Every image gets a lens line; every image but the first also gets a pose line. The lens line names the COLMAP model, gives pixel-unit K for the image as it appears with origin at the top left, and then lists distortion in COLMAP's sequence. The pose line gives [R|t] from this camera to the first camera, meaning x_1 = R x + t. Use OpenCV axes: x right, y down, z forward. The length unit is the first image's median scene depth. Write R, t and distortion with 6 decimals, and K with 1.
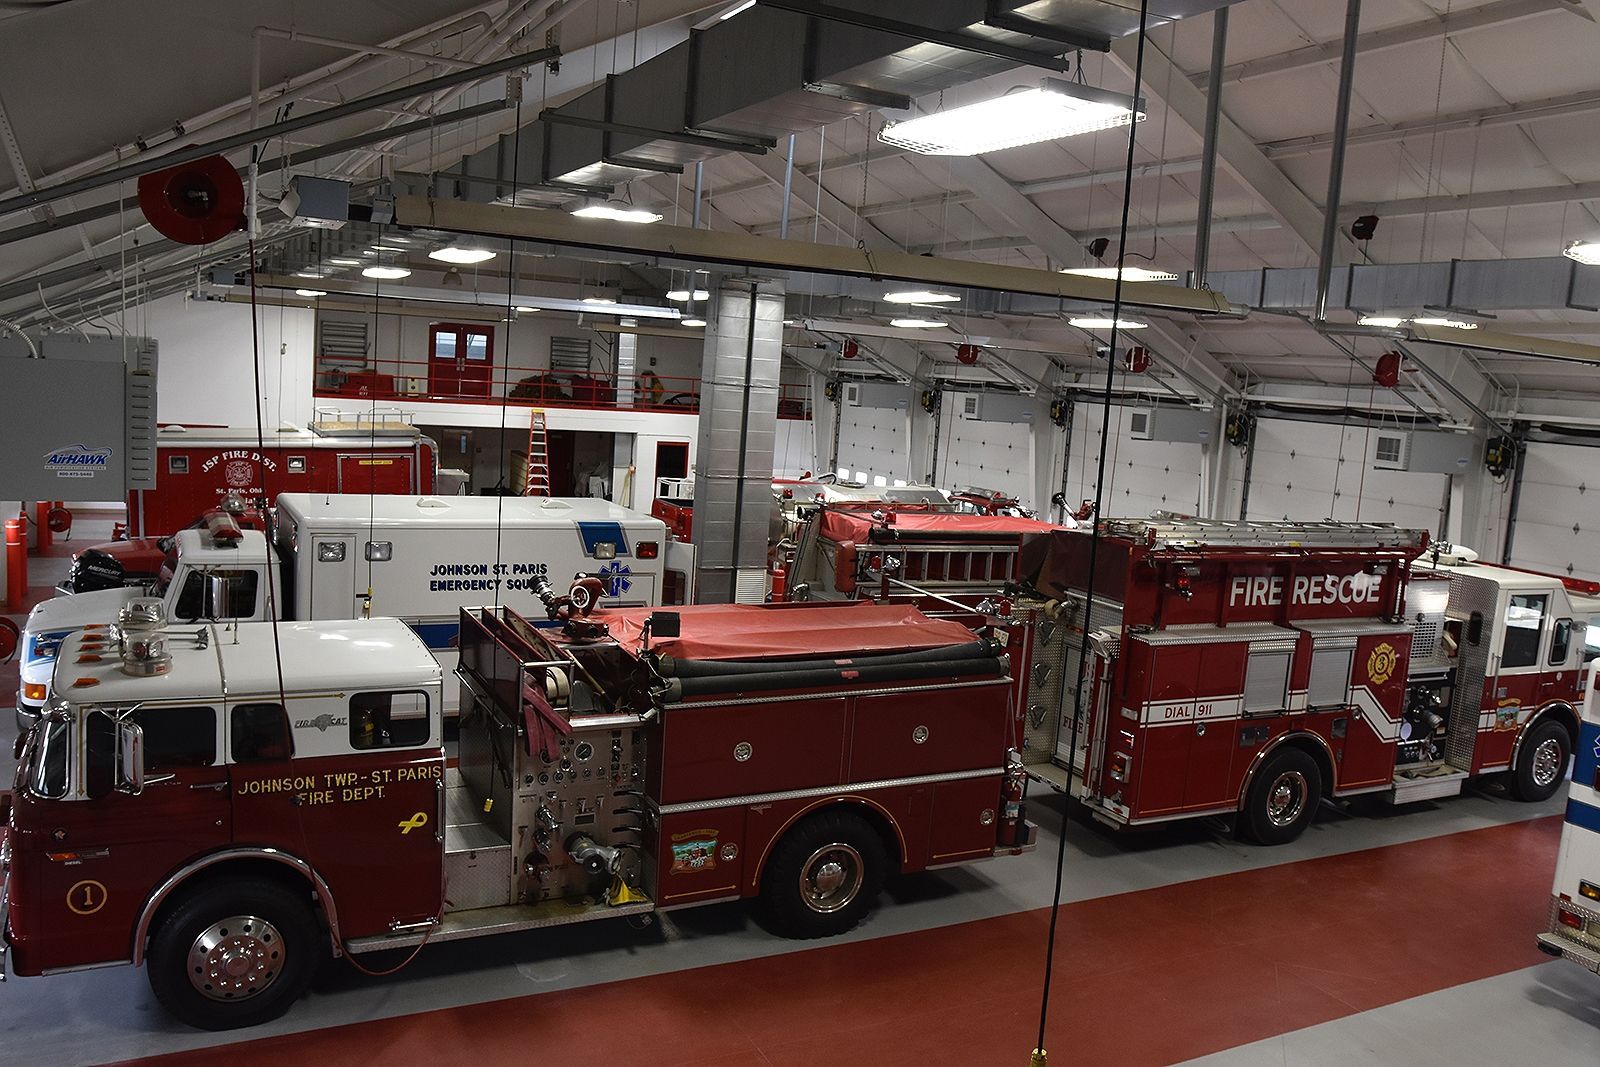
lens RADIAL K [[1266.1, 0, 796.2], [0, 1266.1, 528.6], [0, 0, 1]] dist [-0.069996, 0.052300]
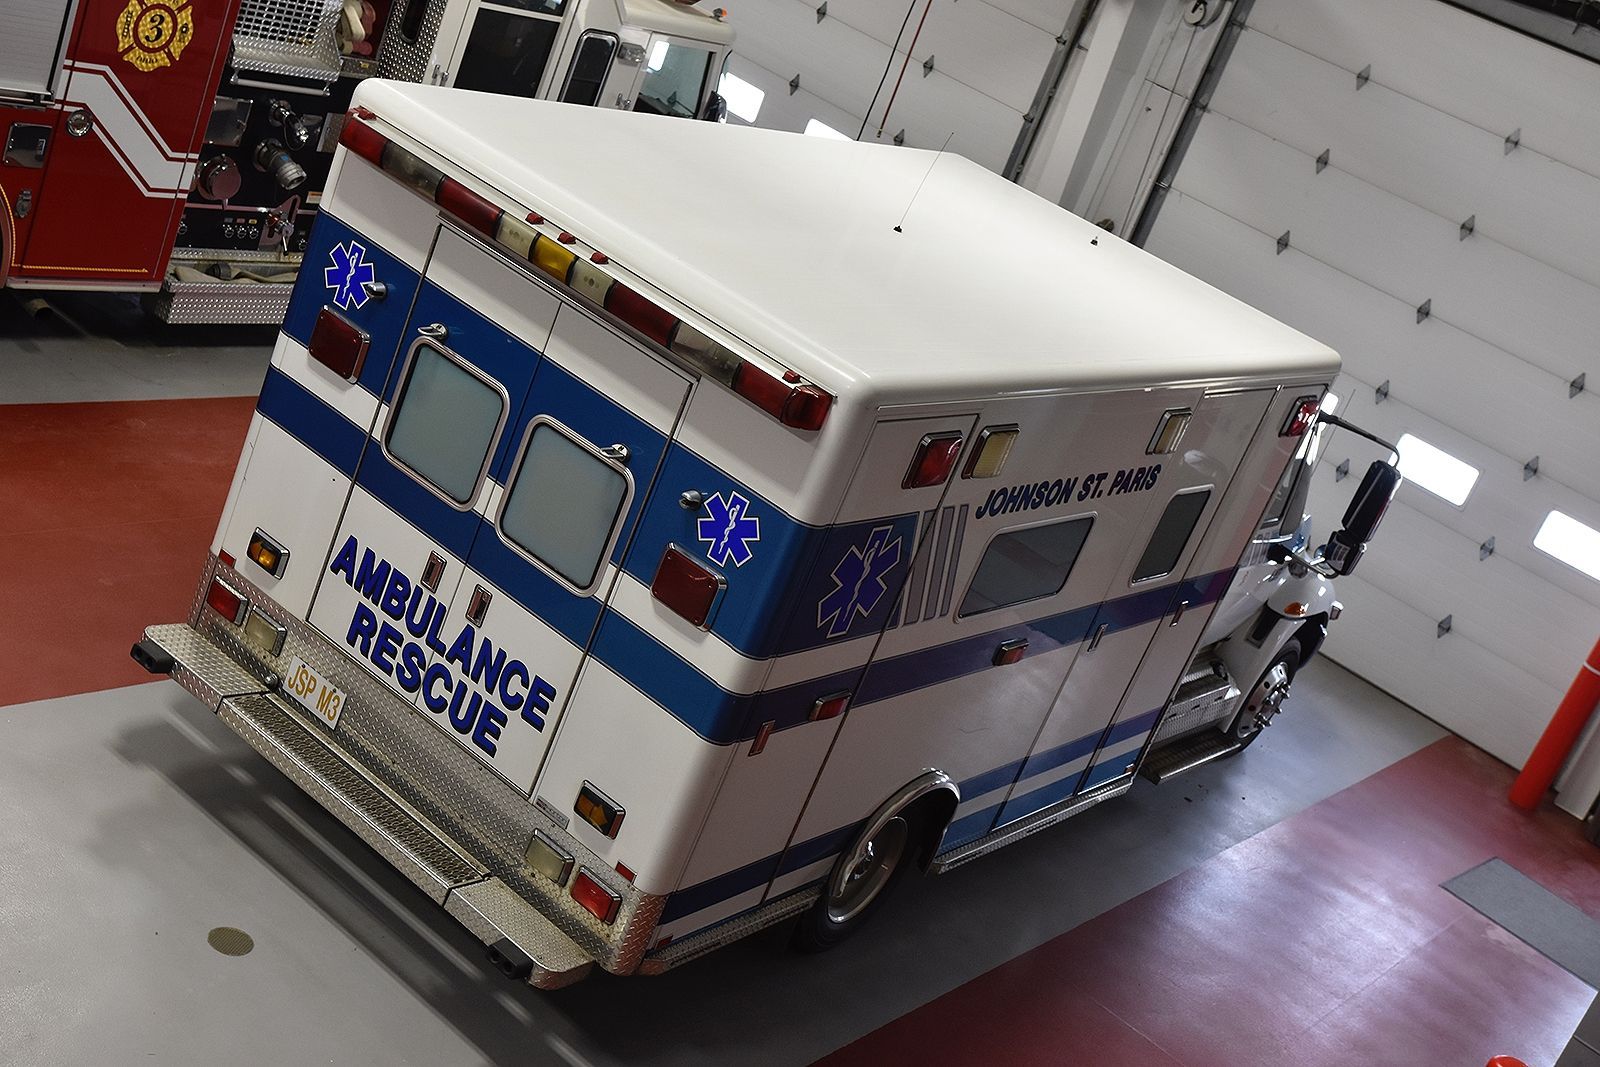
lens RADIAL K [[2080.8, 0, 793.5], [0, 2080.8, 534.8], [0, 0, 1]] dist [0.120154, 0.000000]
pose [[0.870396, 0.089122, 0.484219, 0.285974], [-0.247872, 0.929074, 0.274556, 0.006784], [-0.425406, -0.358997, 0.830753, 0.158369]]
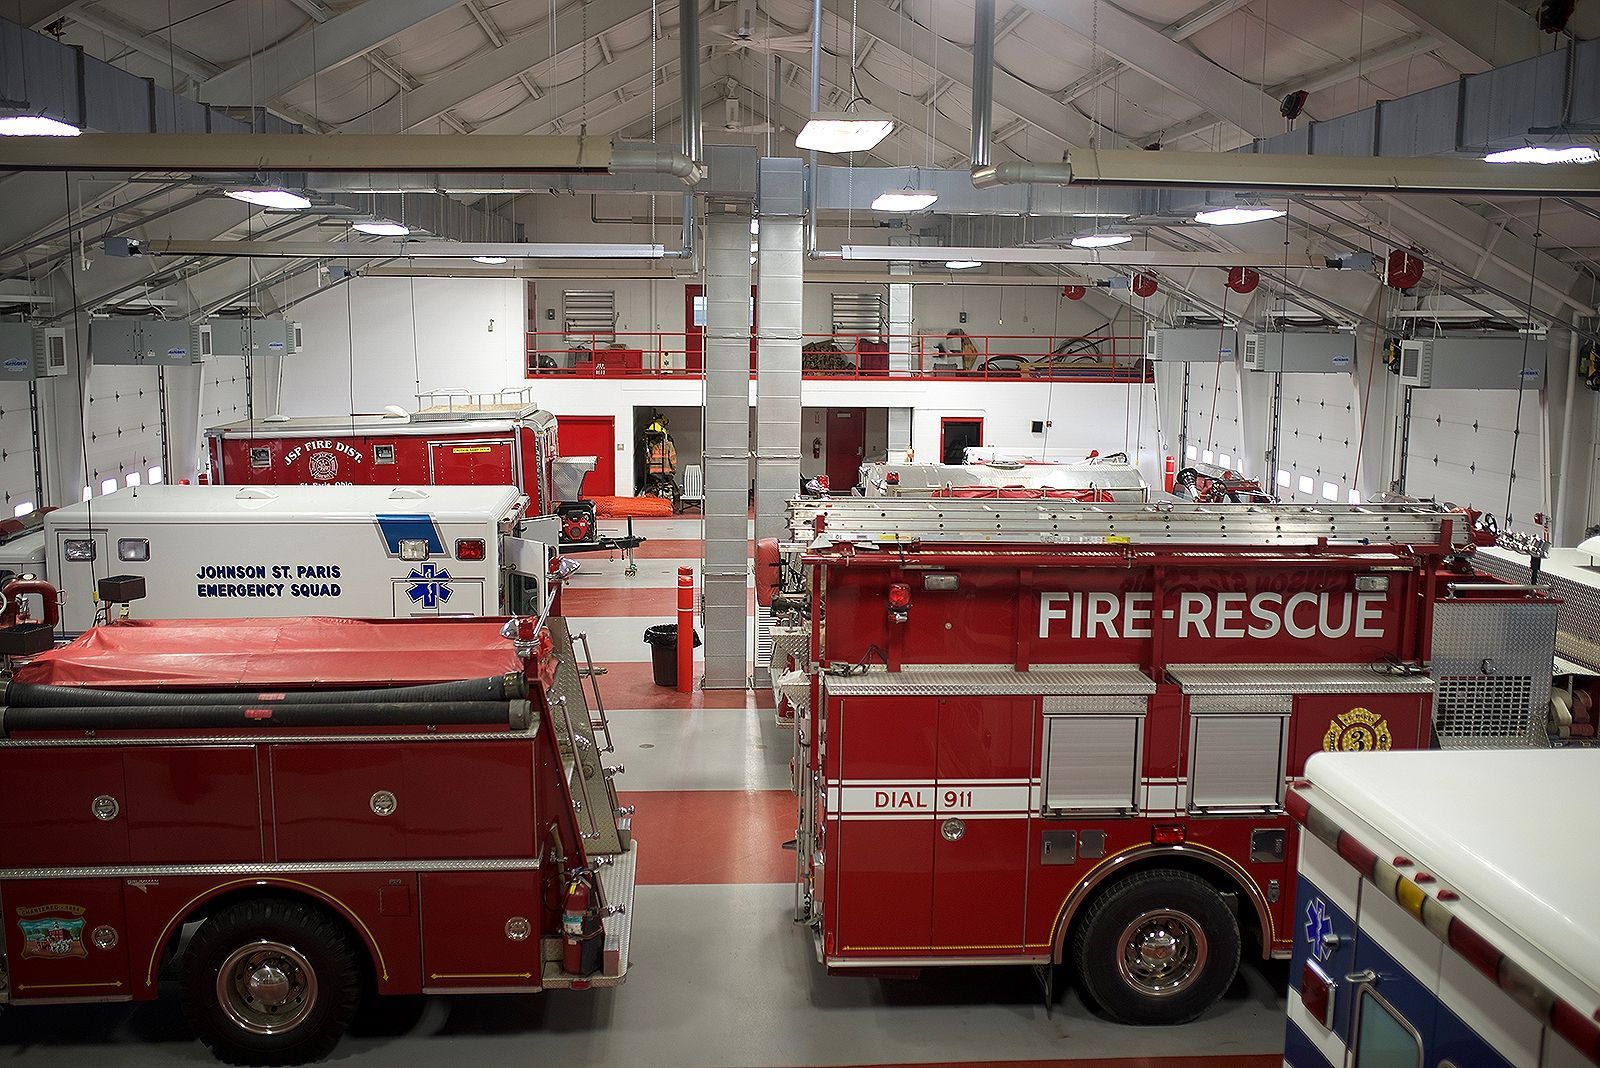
lens RADIAL K [[1512.1, 0, 802.8], [0, 1512.1, 541.2], [0, 0, 1]] dist [-0.029088, 0.000000]
pose [[0.915740, -0.000857, -0.401770, 0.475462], [0.003900, 0.999970, 0.006756, 0.006585], [0.401752, -0.007754, 0.915716, 0.224401]]
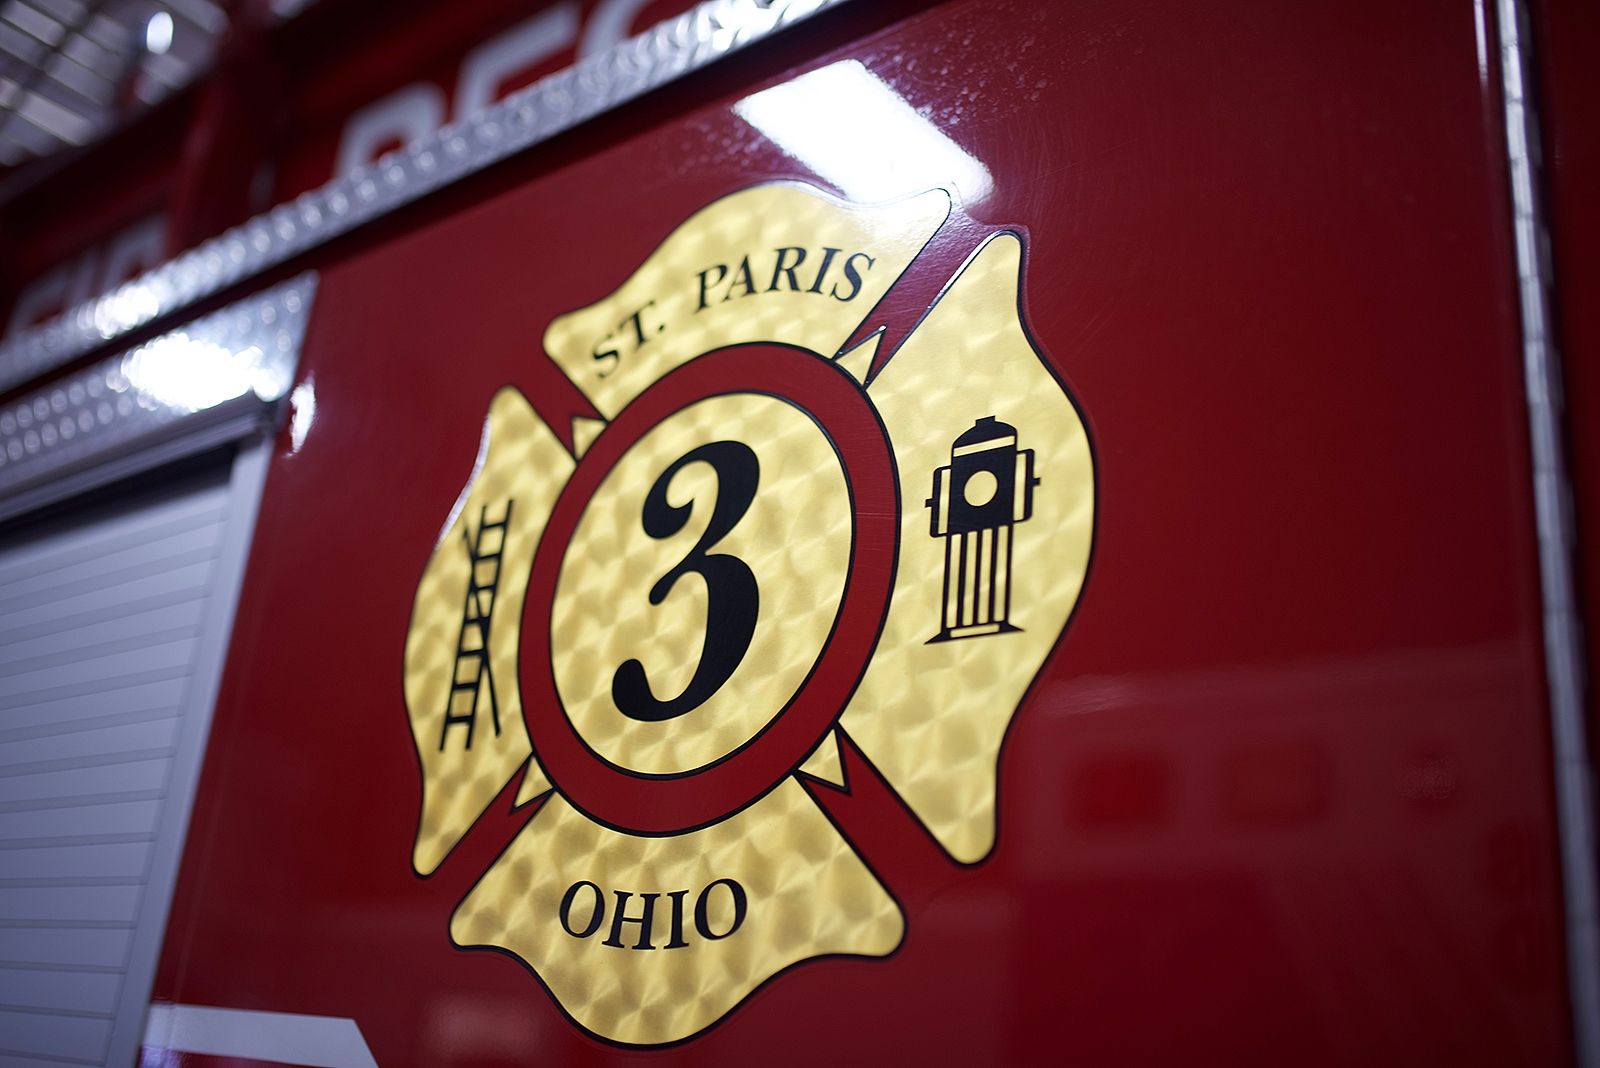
lens RADIAL K [[1512.1, 0, 796.4], [0, 1512.1, 538.6], [0, 0, 1]] dist [-0.029088, 0.000000]
pose [[0.407682, -0.343395, -0.846094, 0.478921], [-0.178577, 0.878717, -0.442681, 0.121113], [0.895492, 0.331566, 0.296914, 0.910913]]
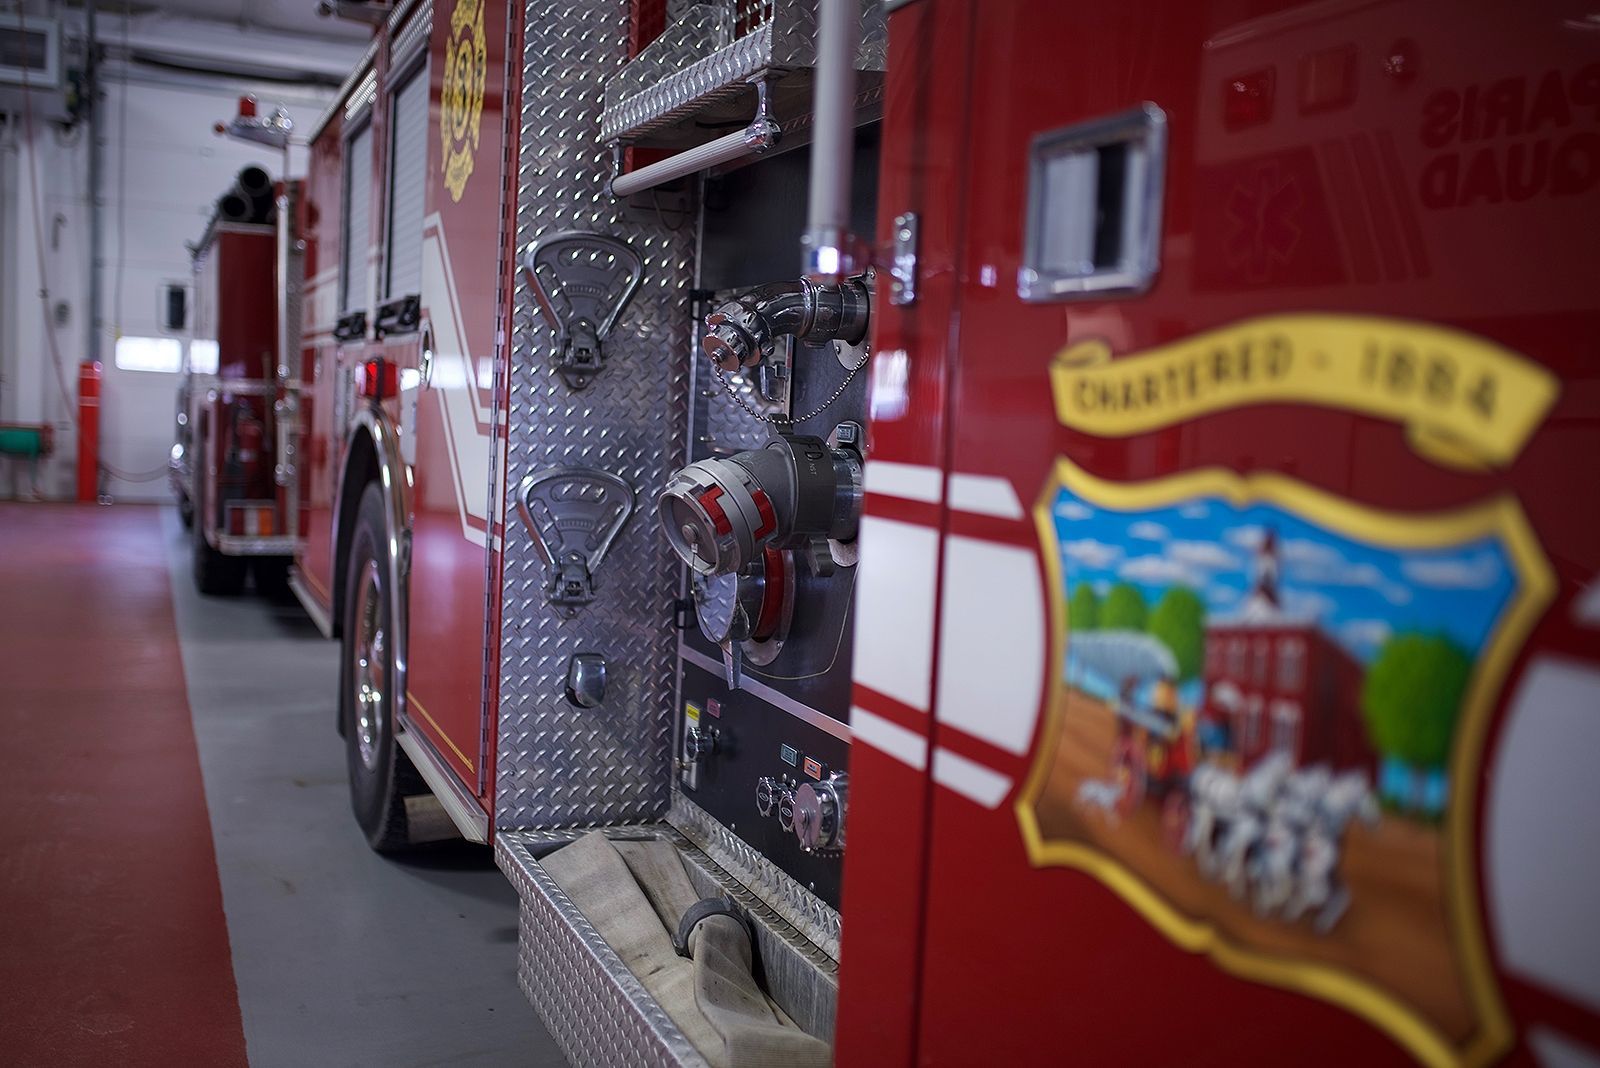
lens RADIAL K [[1512.1, 0, 800.8], [0, 1512.1, 525.6], [0, 0, 1]] dist [-0.029088, 0.000000]
pose [[-0.056489, -0.000589, -0.998403, 0.641561], [-0.185434, 0.982607, 0.009912, 0.149102], [0.981032, 0.185698, -0.055616, 0.993352]]
